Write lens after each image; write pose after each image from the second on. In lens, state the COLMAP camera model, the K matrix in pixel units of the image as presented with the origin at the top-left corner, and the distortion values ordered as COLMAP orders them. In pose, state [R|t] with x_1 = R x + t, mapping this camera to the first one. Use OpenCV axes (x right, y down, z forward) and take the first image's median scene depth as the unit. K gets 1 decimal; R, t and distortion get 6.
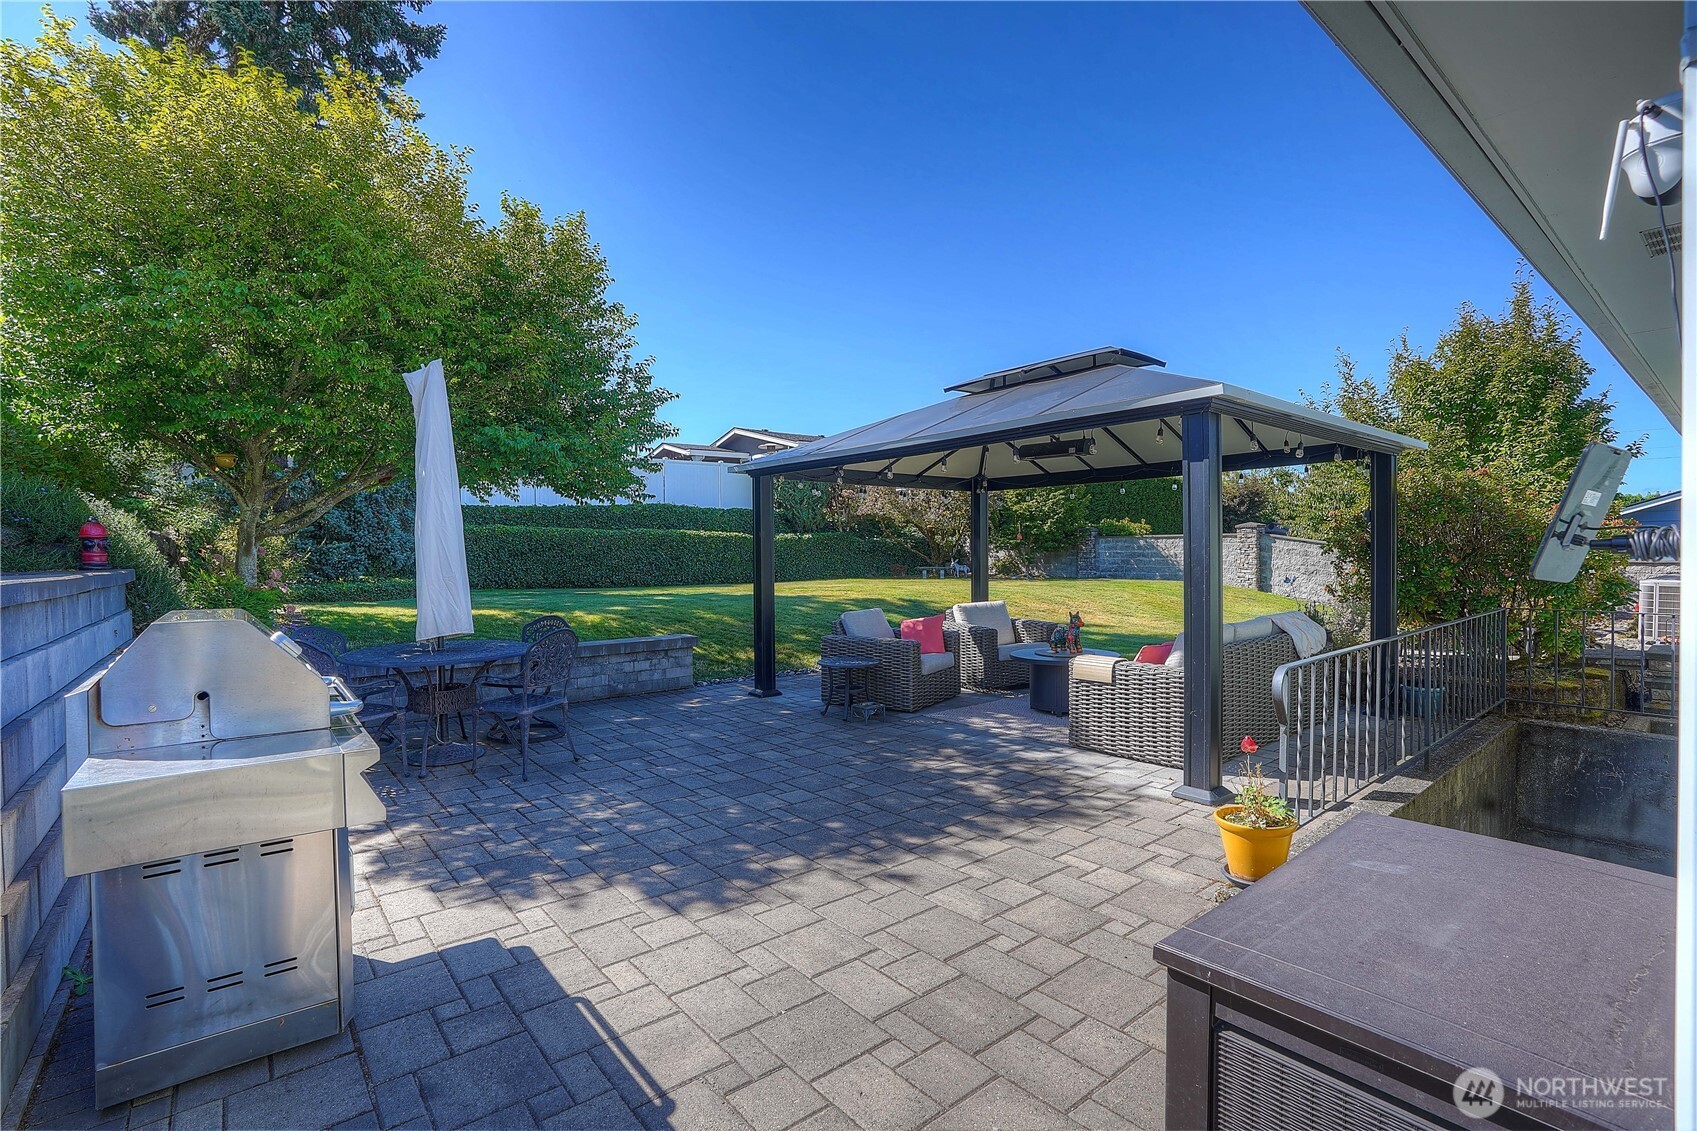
lens RADIAL K [[770.8, 0, 843.2], [0, 770.8, 574.4], [0, 0, 1]] dist [-0.002757, -0.000049]
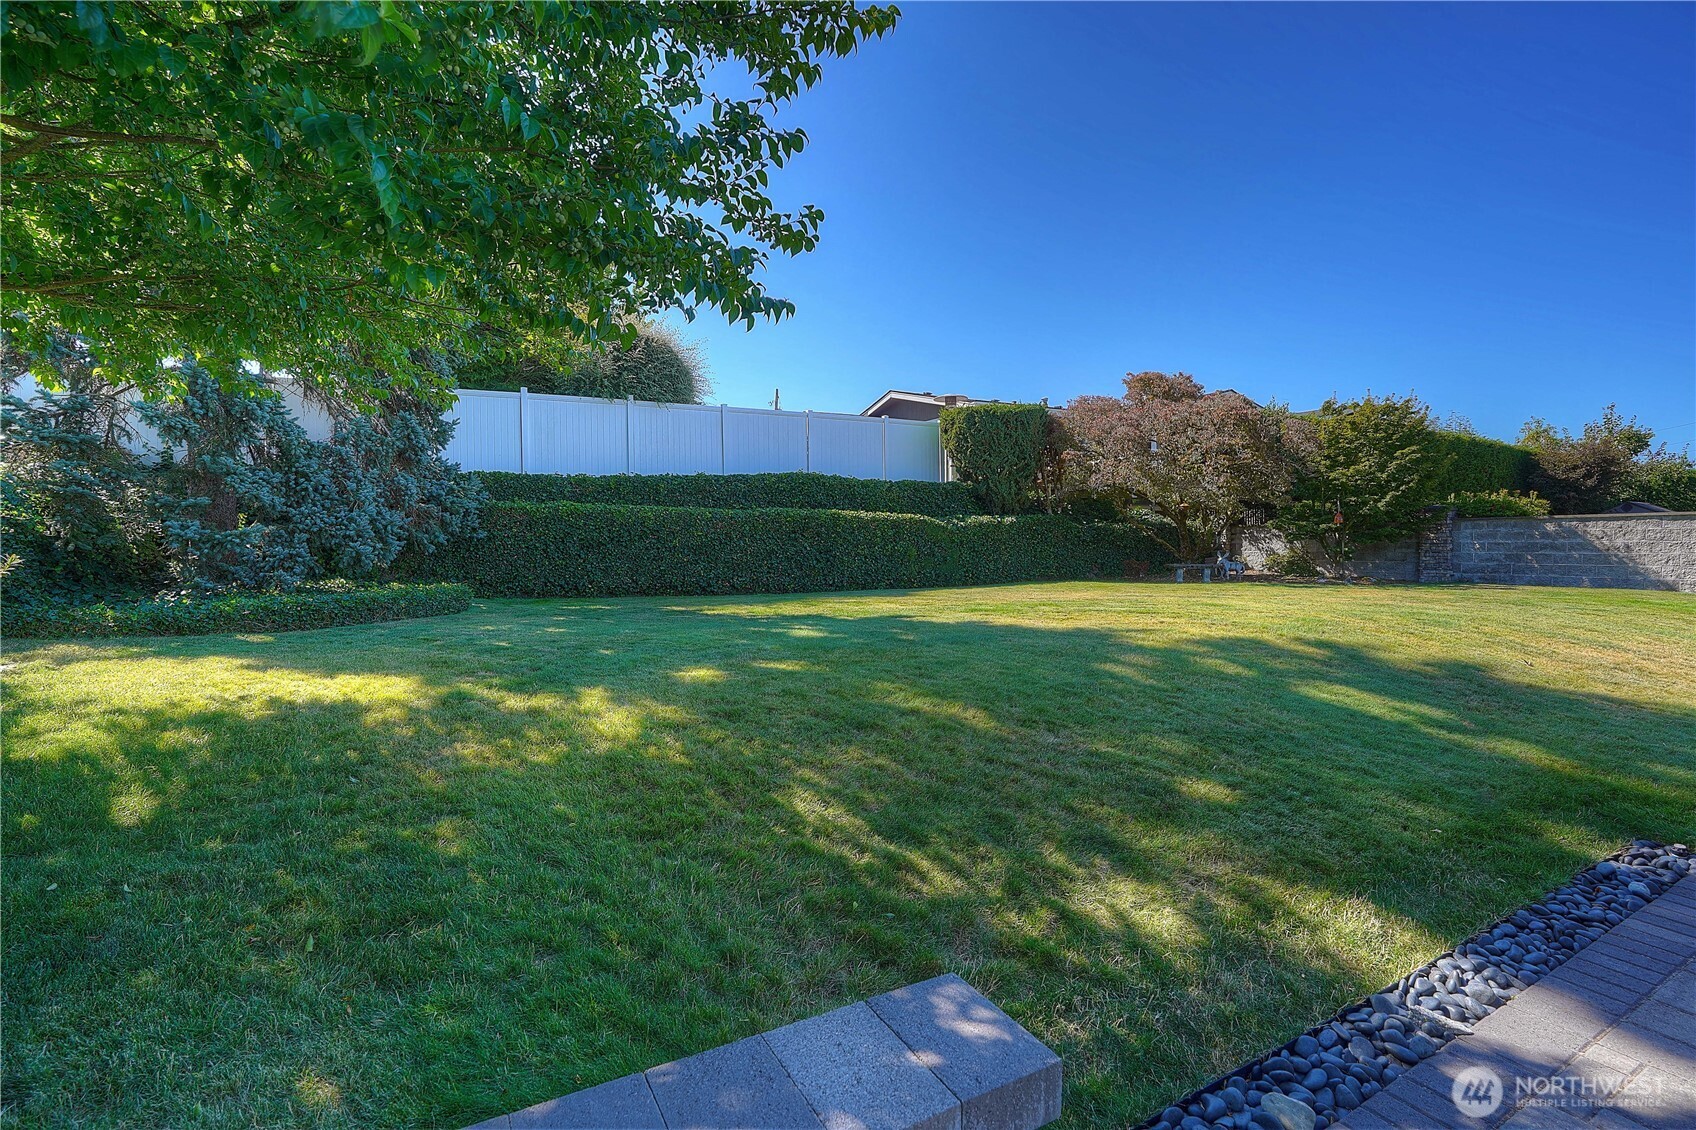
lens RADIAL K [[770.4, 0, 855.8], [0, 770.4, 558.8], [0, 0, 1]] dist [-0.002757, -0.000049]
pose [[0.986269, 0.003168, -0.165115, -0.067445], [-0.004715, 0.999949, -0.008979, -0.007301], [0.165078, 0.009634, 0.986234, 0.289845]]
